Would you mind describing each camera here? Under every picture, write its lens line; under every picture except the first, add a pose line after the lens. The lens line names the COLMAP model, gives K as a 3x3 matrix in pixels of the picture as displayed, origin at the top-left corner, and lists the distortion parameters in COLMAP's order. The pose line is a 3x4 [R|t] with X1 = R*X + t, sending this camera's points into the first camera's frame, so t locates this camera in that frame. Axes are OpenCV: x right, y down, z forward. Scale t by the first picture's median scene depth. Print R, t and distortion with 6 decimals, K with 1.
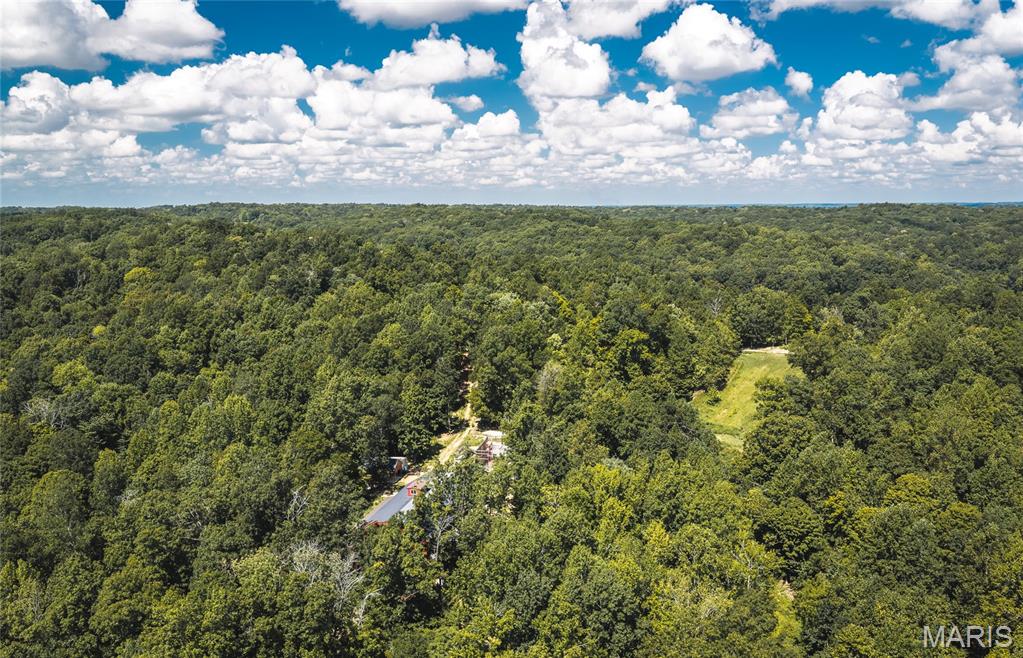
lens RADIAL K [[853.9, 0, 511.7], [0, 853.9, 334.9], [0, 0, 1]] dist [0.013372, -0.023517]
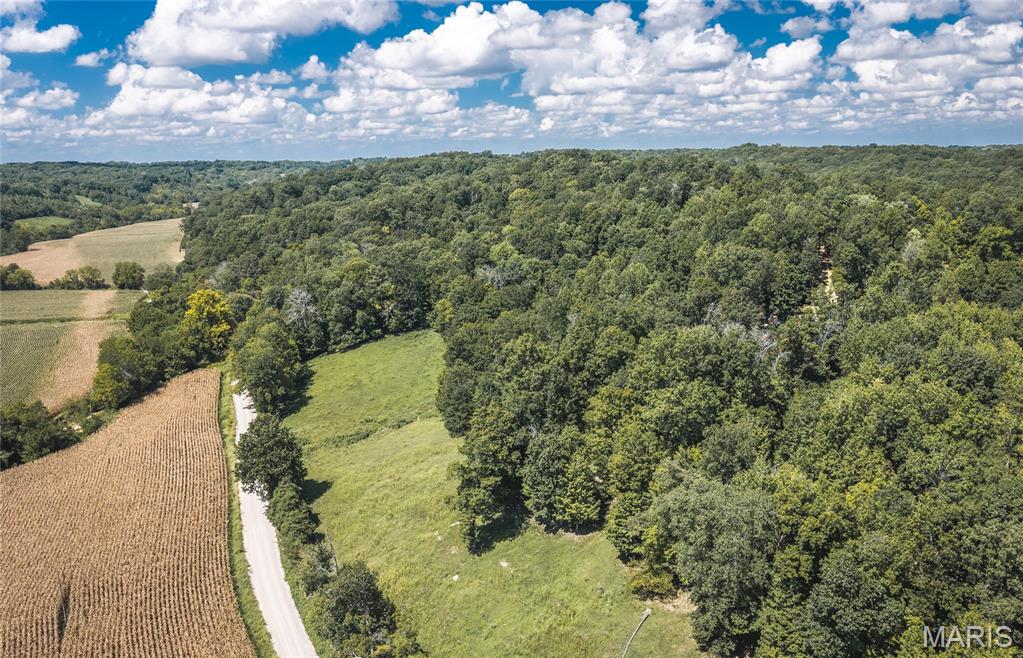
lens RADIAL K [[846.7, 0, 512.3], [0, 846.7, 349.1], [0, 0, 1]] dist [0.018745, -0.039168]
pose [[0.933717, 0.062007, -0.352602, -0.033049], [-0.034604, 0.995907, 0.083502, 0.072402], [0.356337, -0.065766, 0.932040, -0.175330]]
